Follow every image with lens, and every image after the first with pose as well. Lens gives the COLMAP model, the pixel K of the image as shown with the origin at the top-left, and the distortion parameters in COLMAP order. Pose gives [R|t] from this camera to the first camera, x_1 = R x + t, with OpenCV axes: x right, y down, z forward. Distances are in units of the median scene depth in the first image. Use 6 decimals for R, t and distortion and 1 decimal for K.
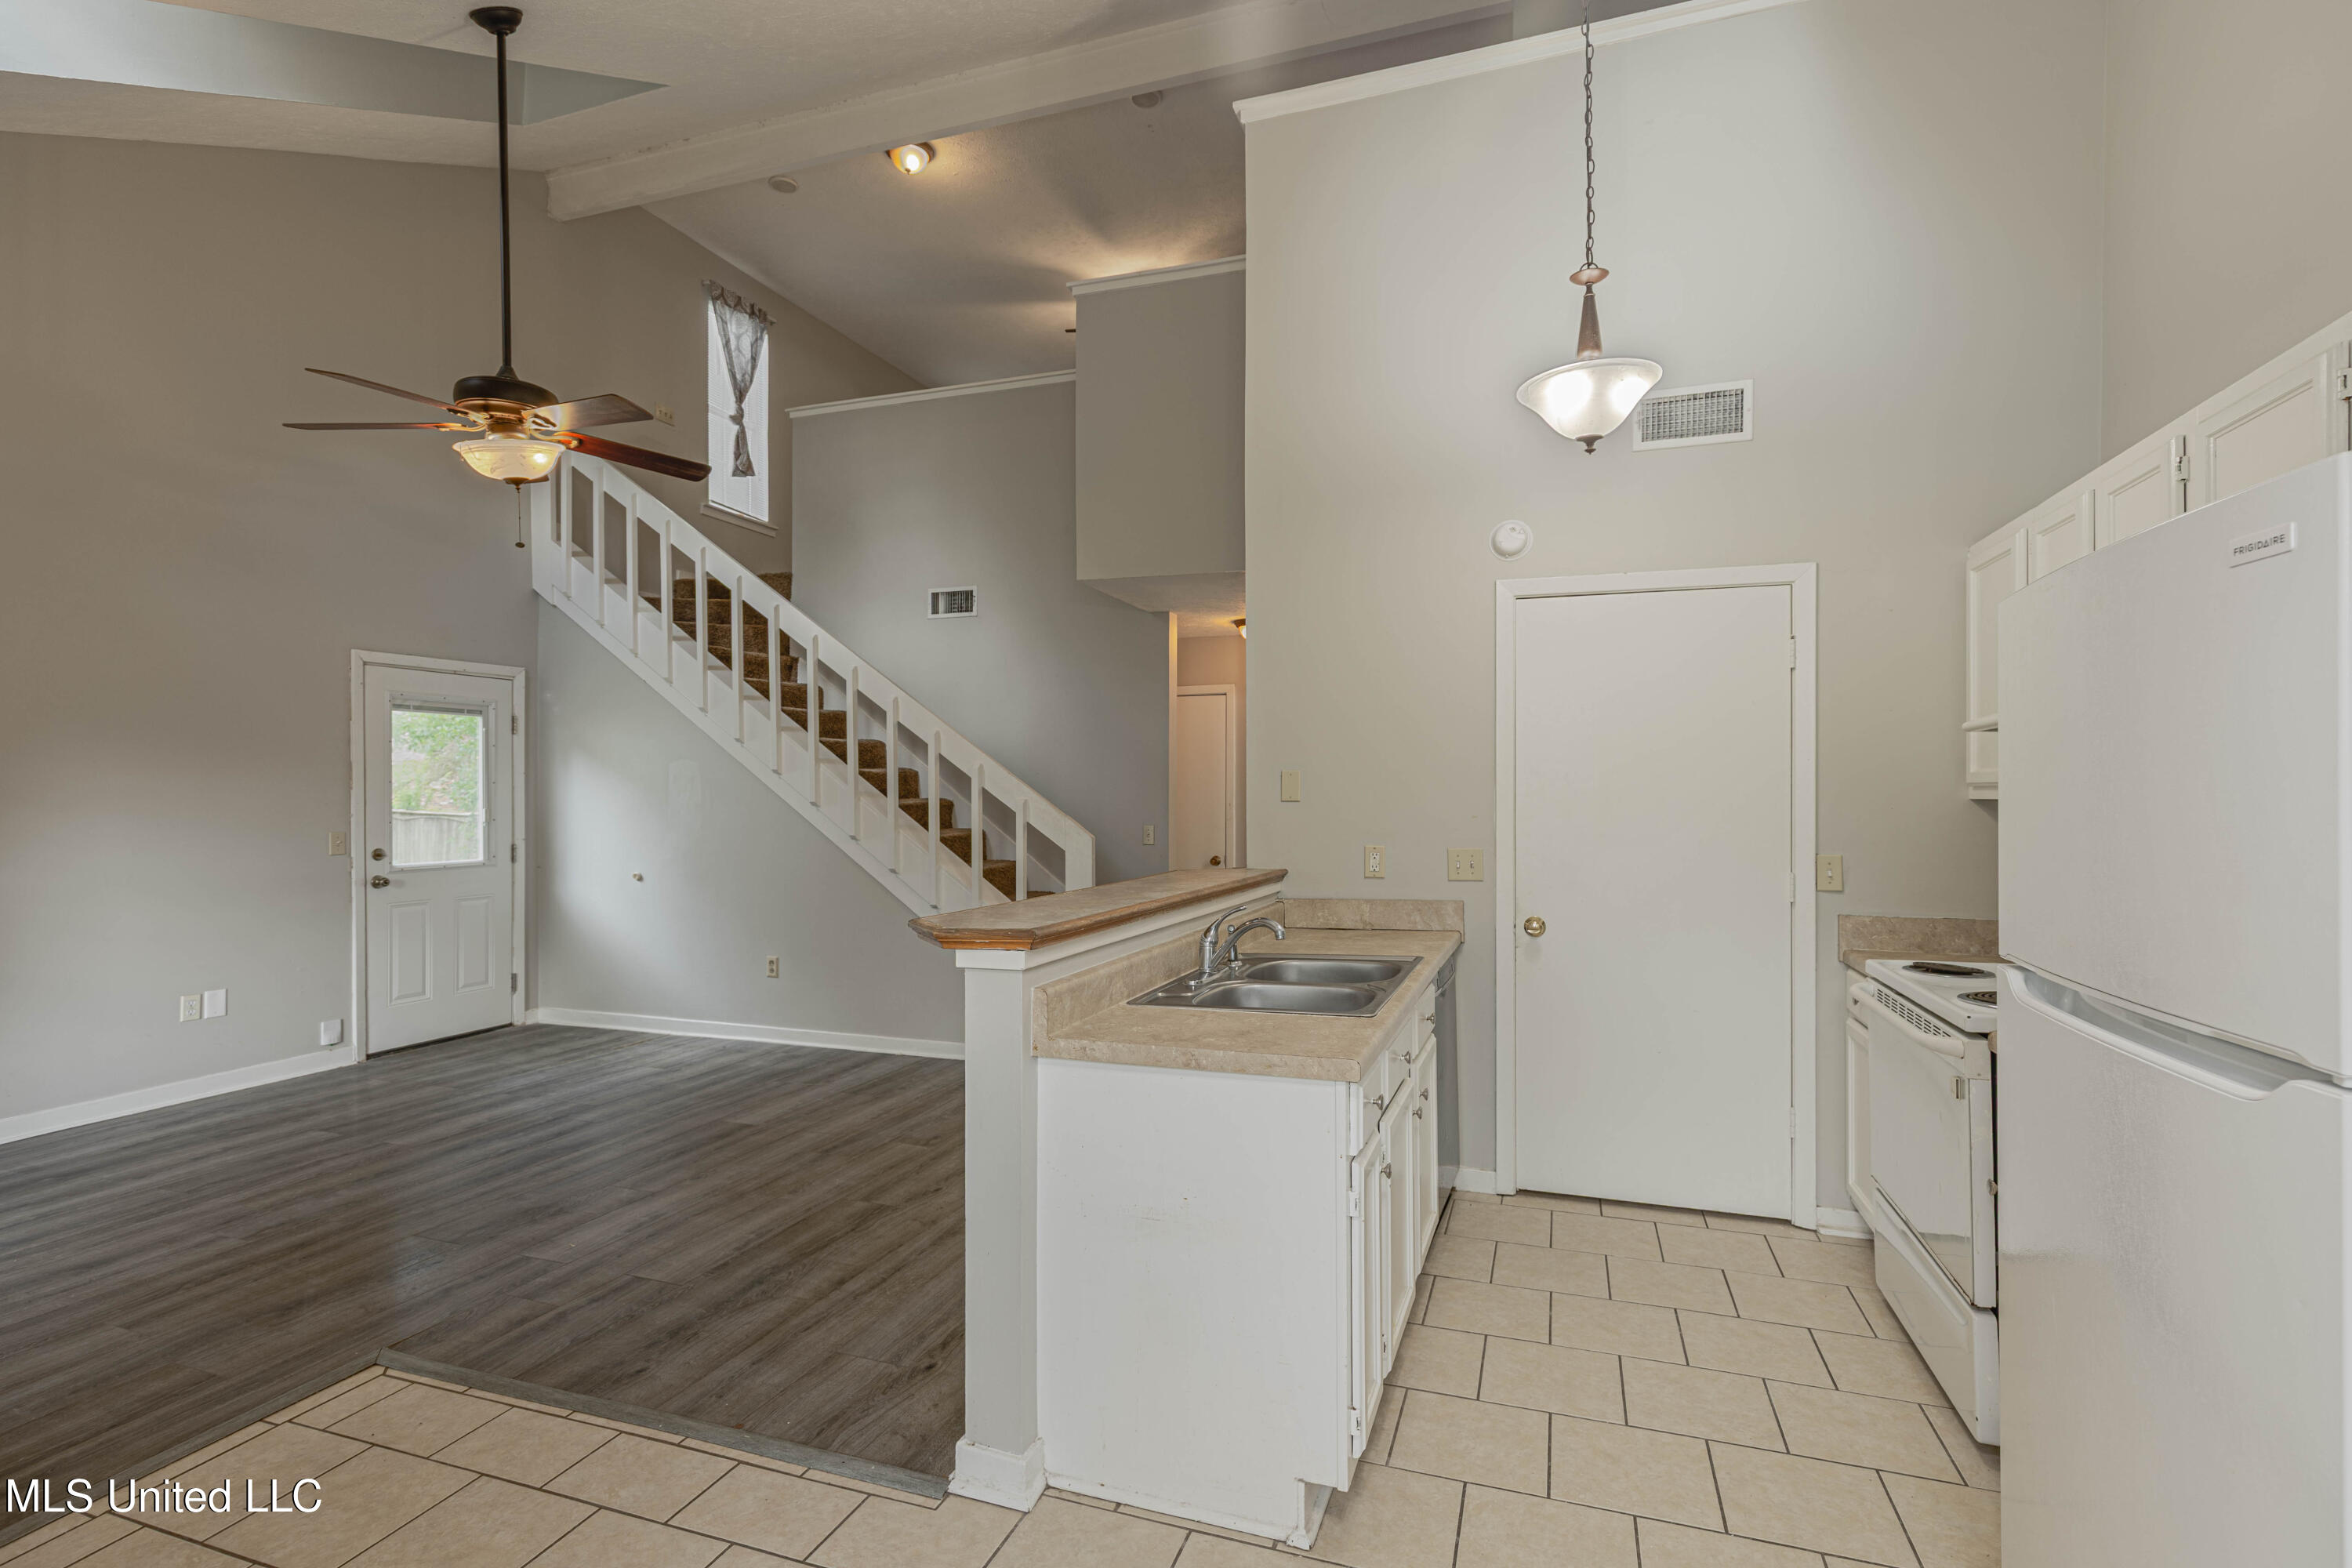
lens RADIAL K [[1004.5, 0, 1185.6], [0, 1004.5, 790.0], [0, 0, 1]] dist [0.019191, -0.000438]
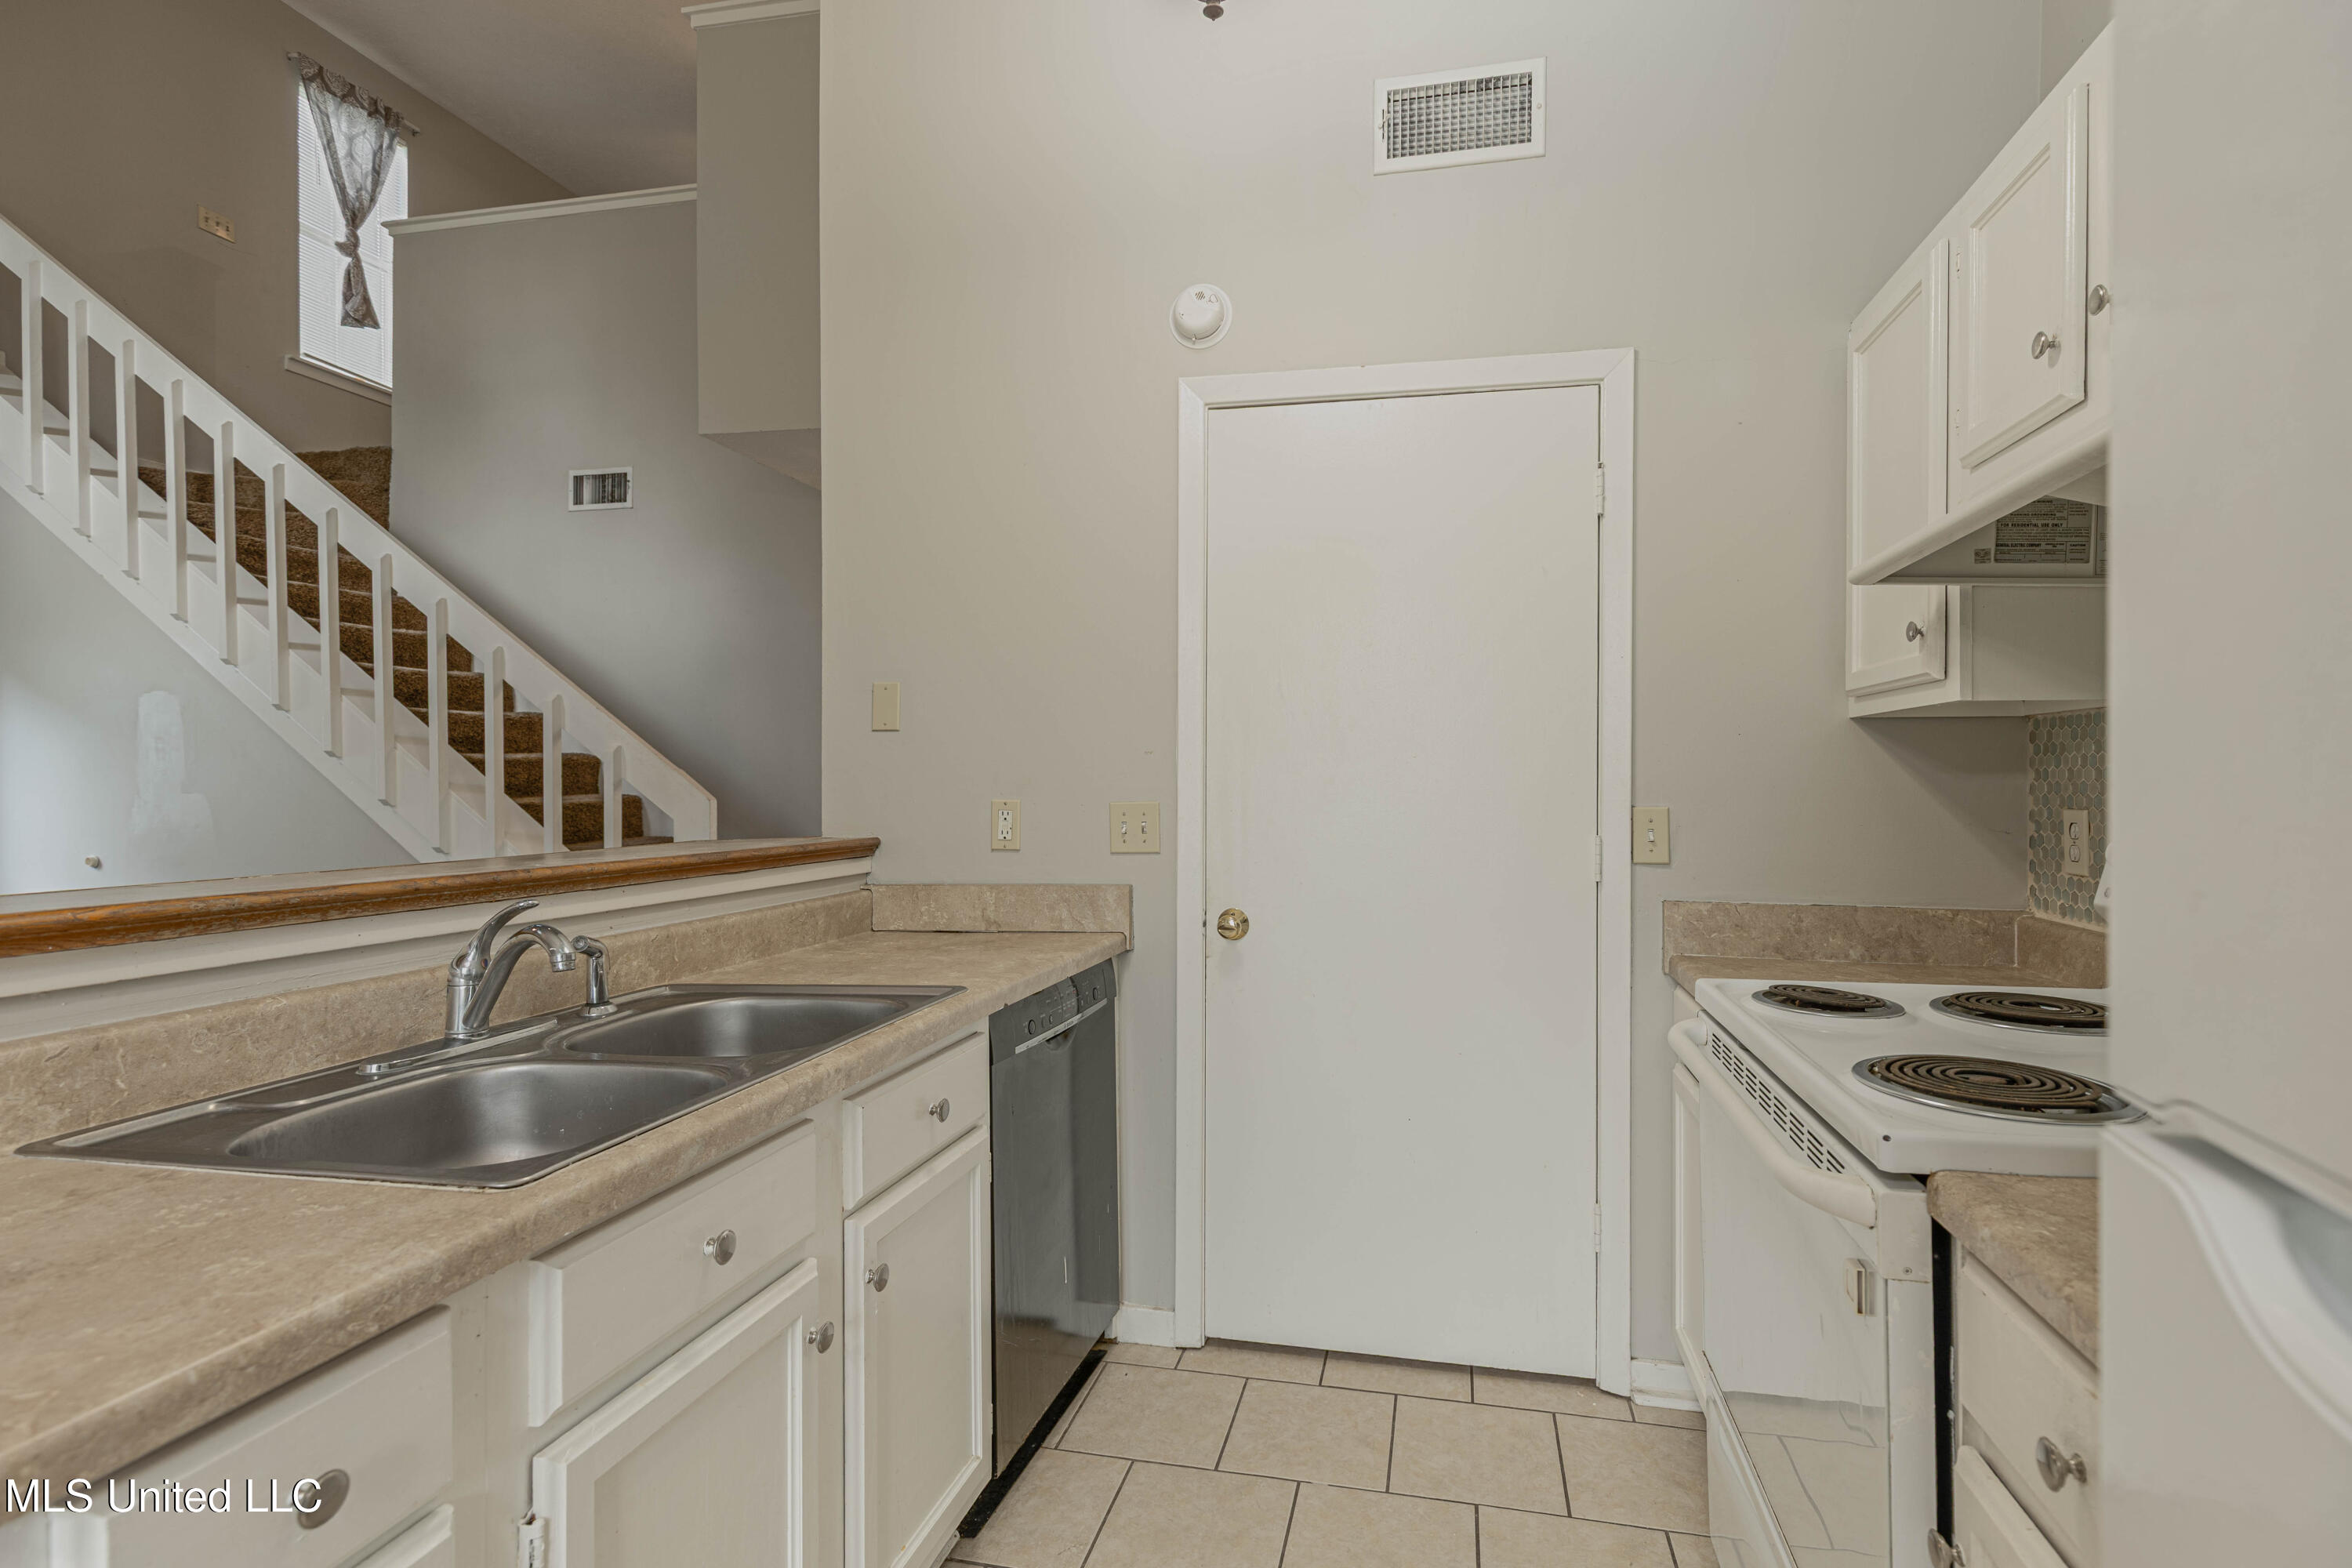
lens RADIAL K [[1045.3, 0, 1246.9], [0, 1045.3, 775.4], [0, 0, 1]] dist [0.007354, -0.000041]
pose [[0.993452, 0.004652, 0.114157, 0.263958], [-0.004363, 0.999987, -0.002775, 0.040858], [-0.114168, 0.002259, 0.993459, 0.323279]]
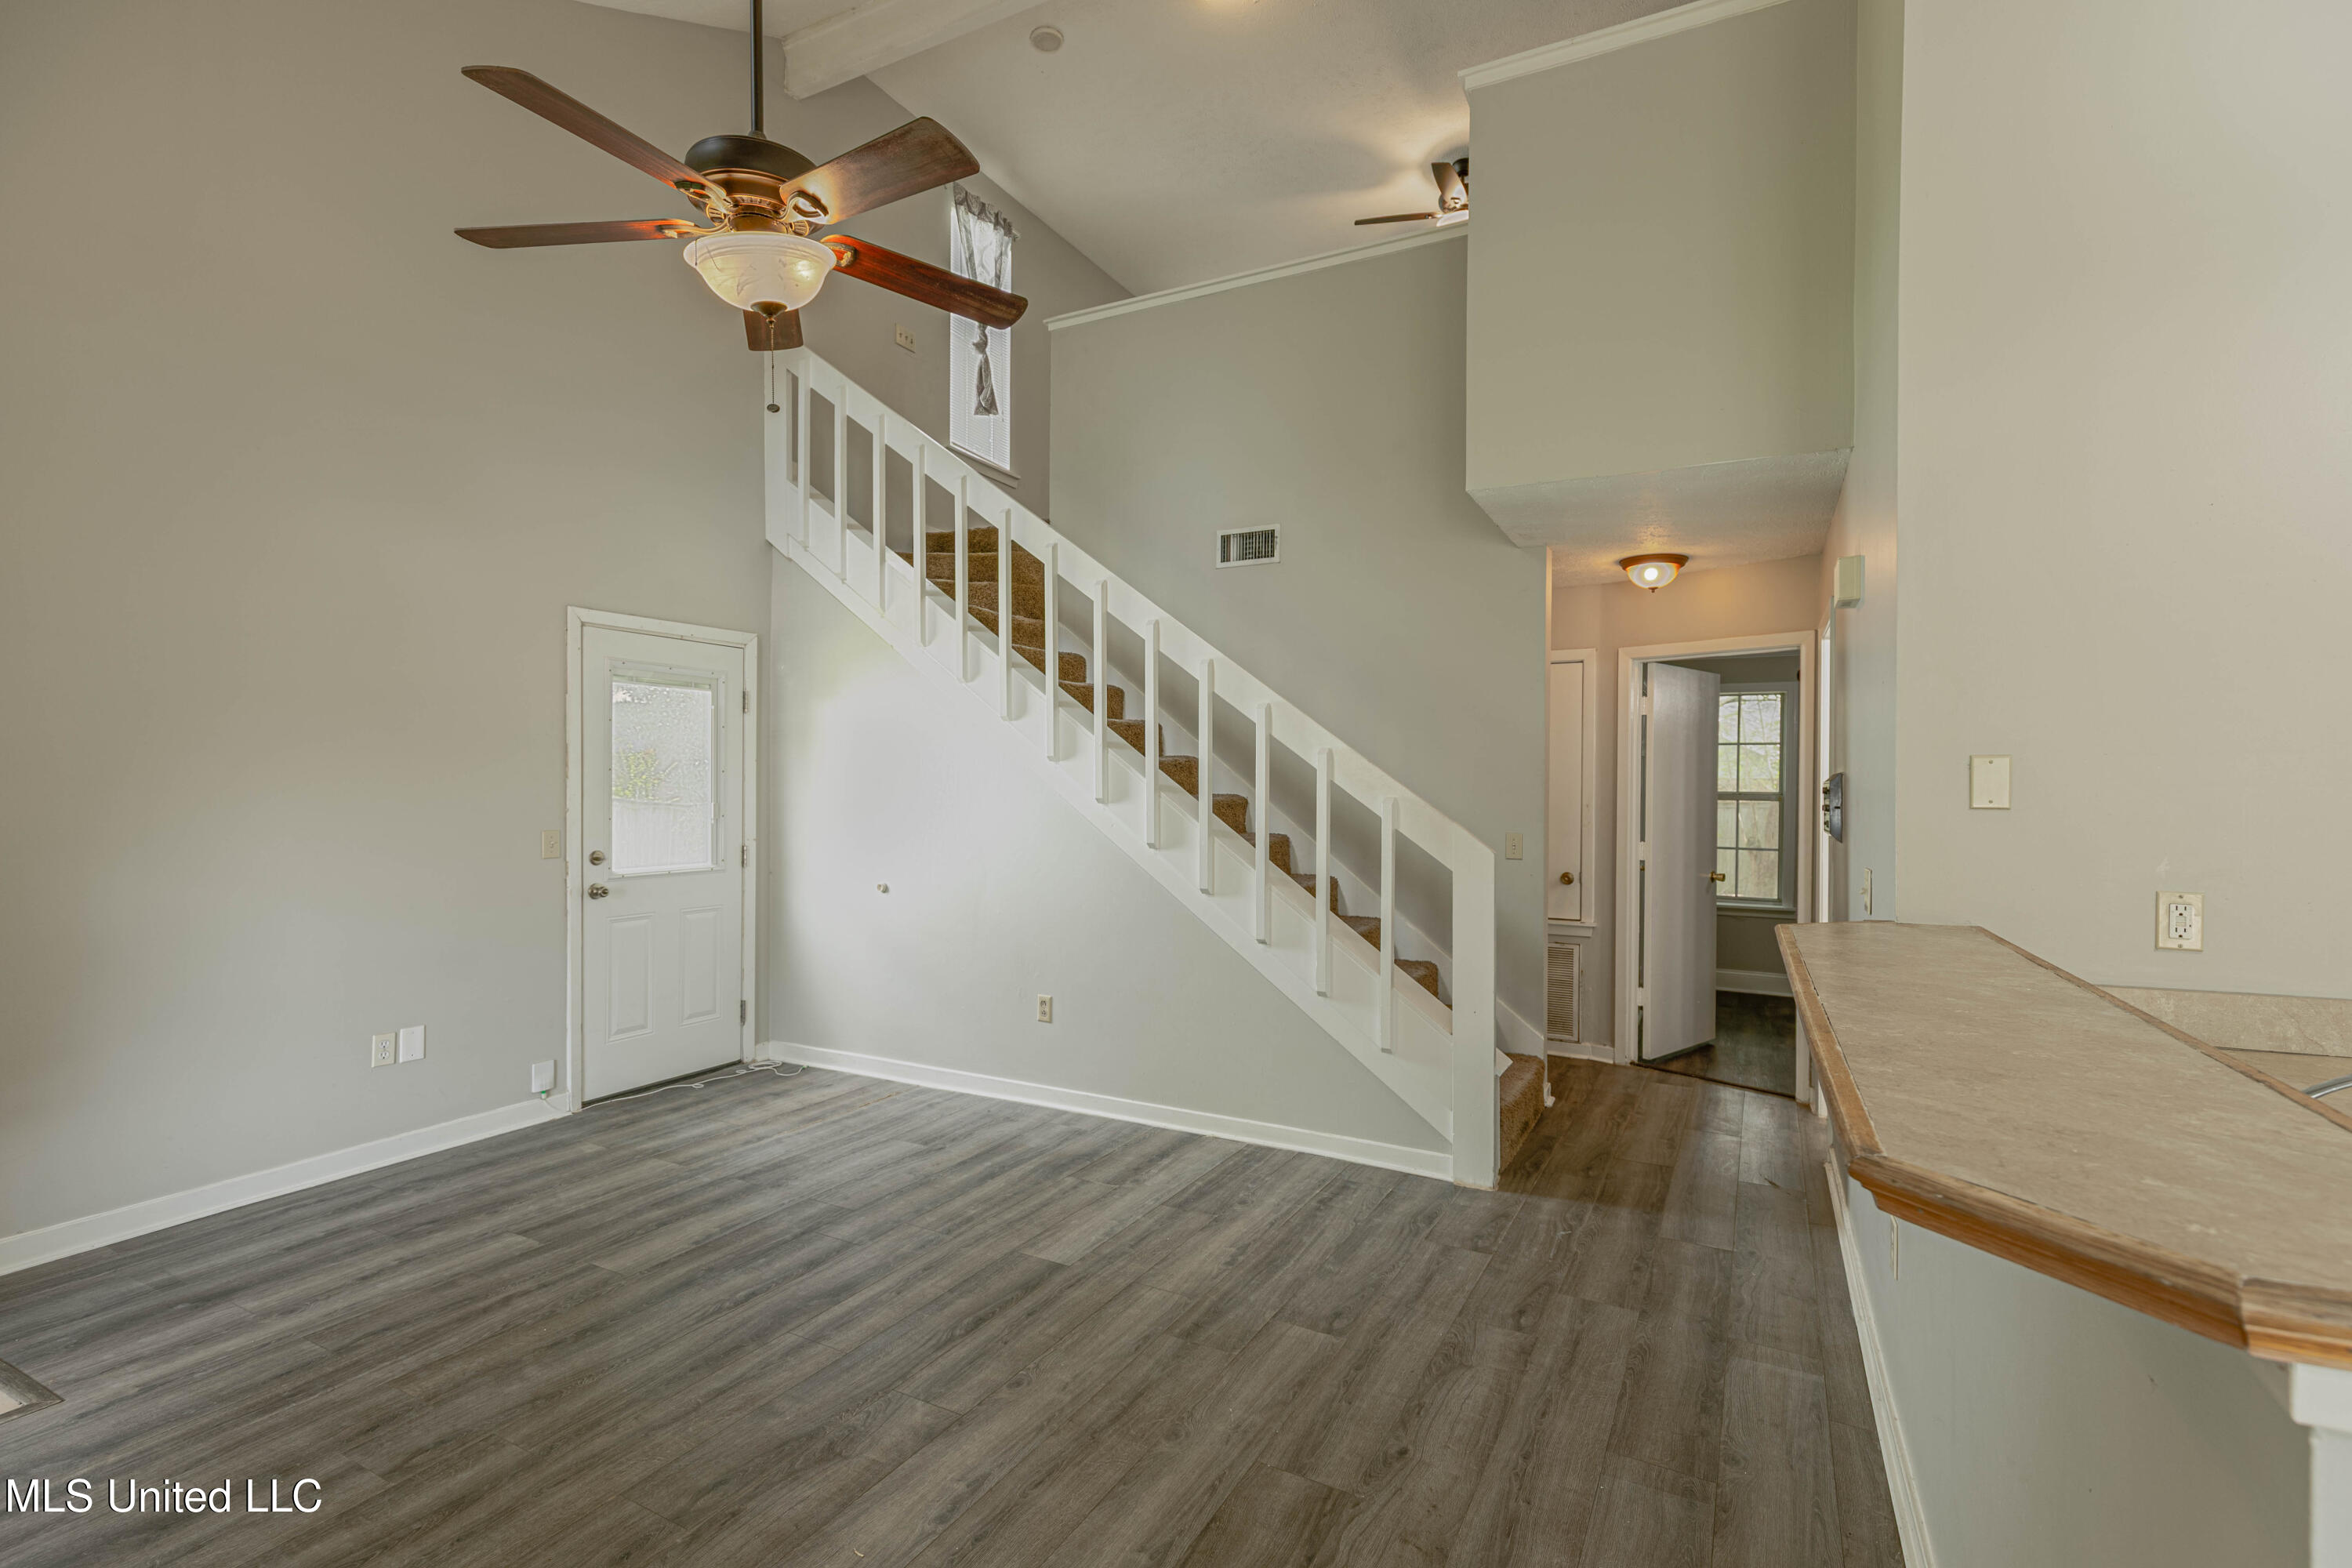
lens RADIAL K [[1028.5, 0, 1195.1], [0, 1028.5, 788.8], [0, 0, 1]] dist [0.017906, -0.000422]
pose [[0.987068, 0.008289, -0.160090, -0.251624], [-0.007682, 0.999961, 0.004409, 0.000643], [0.160120, -0.003122, 0.987093, 0.345560]]
